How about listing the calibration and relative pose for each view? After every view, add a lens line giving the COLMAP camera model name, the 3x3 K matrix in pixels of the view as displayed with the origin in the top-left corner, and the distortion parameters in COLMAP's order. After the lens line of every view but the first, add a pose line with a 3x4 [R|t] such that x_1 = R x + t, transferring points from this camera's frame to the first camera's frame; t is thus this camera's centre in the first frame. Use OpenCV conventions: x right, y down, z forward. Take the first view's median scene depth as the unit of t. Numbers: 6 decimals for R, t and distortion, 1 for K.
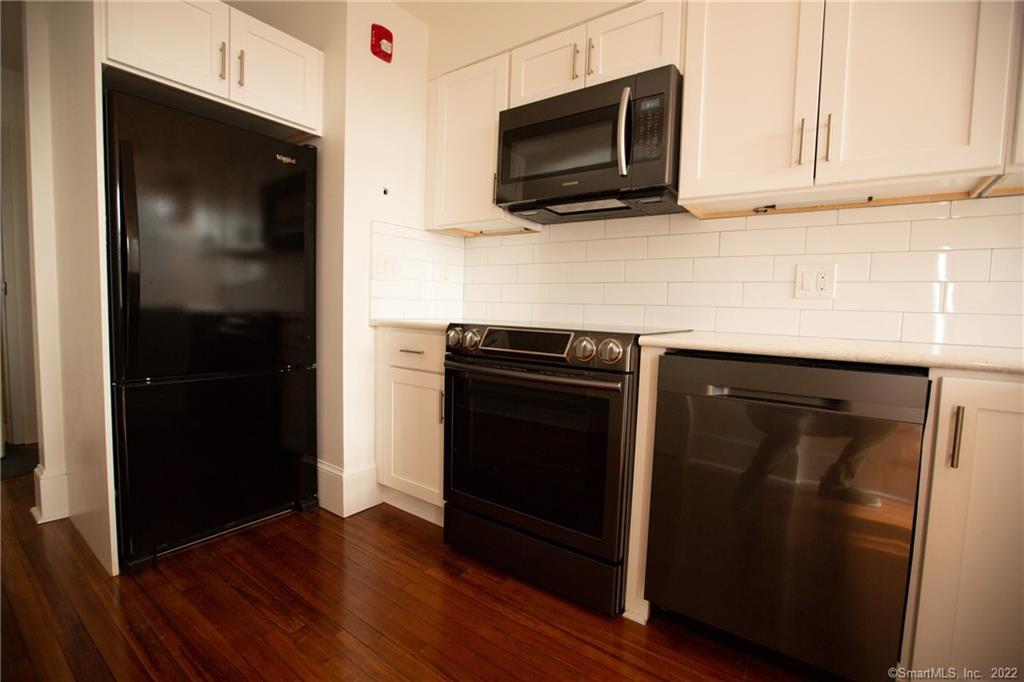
lens RADIAL K [[466.4, 0, 512.0], [0, 466.4, 341.0], [0, 0, 1]] dist [-0.036307, 0.001101]
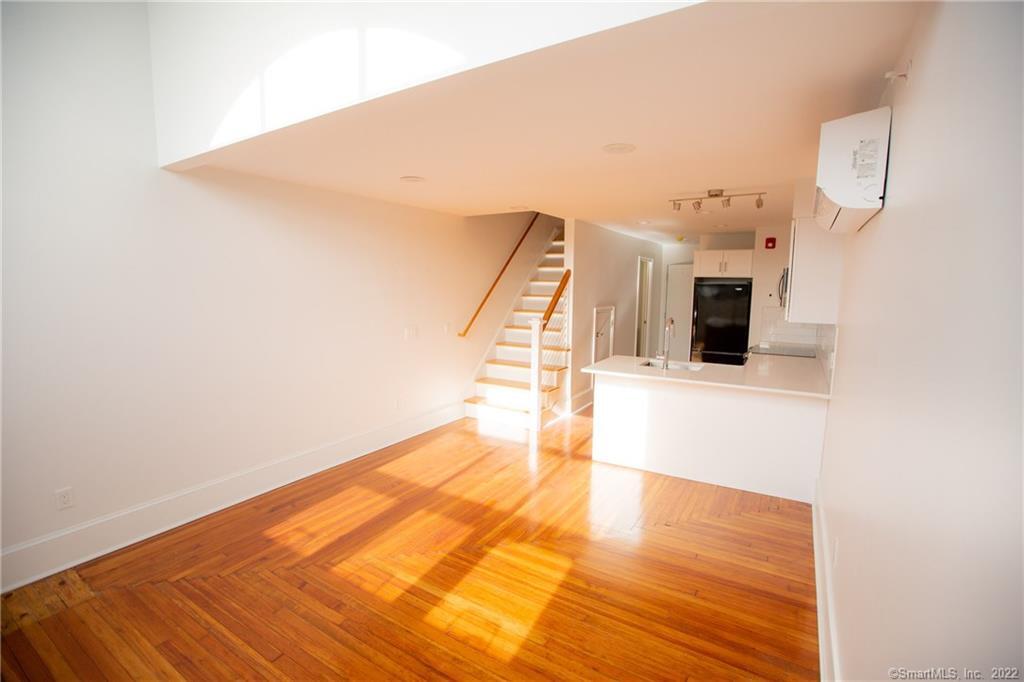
lens RADIAL K [[466.4, 0, 512.0], [0, 466.4, 341.0], [0, 0, 1]] dist [-0.036307, 0.001101]
pose [[0.058055, 0.099516, -0.993341, 2.945989], [-0.077464, 0.992468, 0.094901, -0.240391], [0.995303, 0.071438, 0.065327, -0.848757]]
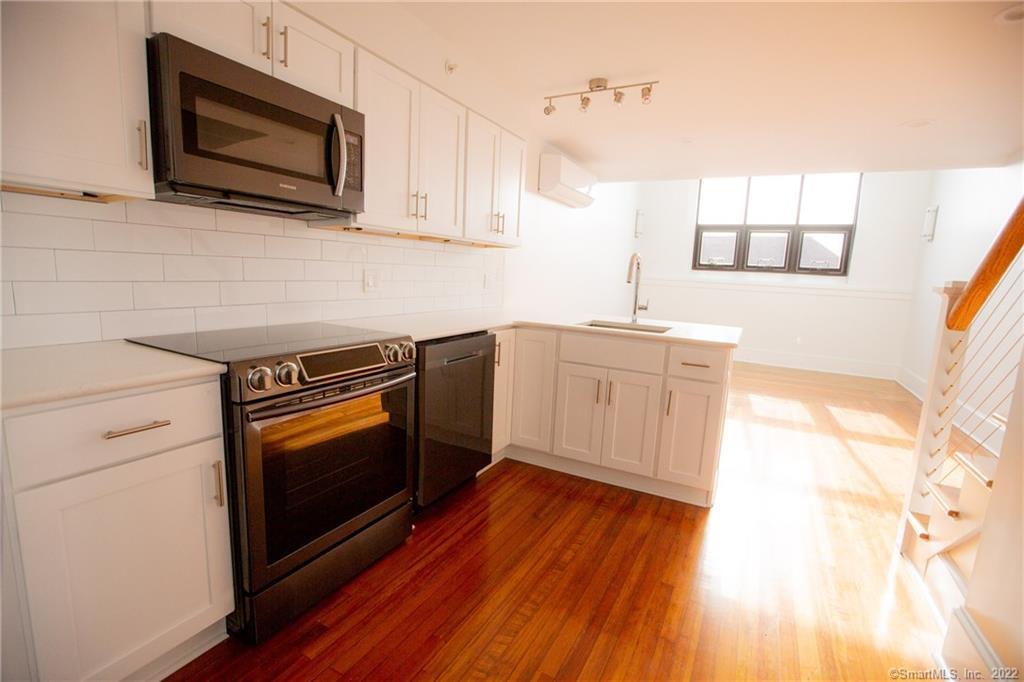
lens RADIAL K [[466.4, 0, 512.0], [0, 466.4, 341.0], [0, 0, 1]] dist [-0.036307, 0.001101]
pose [[-0.116811, -0.177497, 0.977164, -0.874694], [0.027803, 0.982930, 0.181868, -0.187087], [-0.992765, 0.048412, -0.109882, 0.662414]]
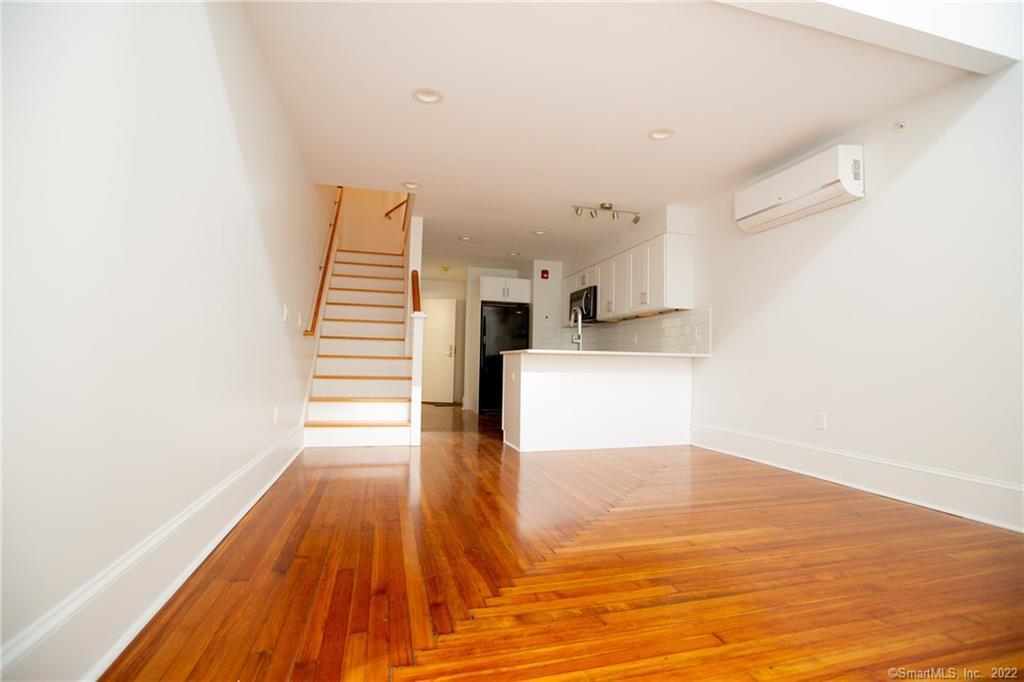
lens RADIAL K [[483.9, 0, 514.9], [0, 483.9, 343.7], [0, 0, 1]] dist [-0.003015, -0.000419]
pose [[0.779660, -0.035832, -0.625178, 2.103885], [-0.045170, 0.992543, -0.113218, 0.330207], [0.624572, 0.116511, 0.772227, -2.205785]]
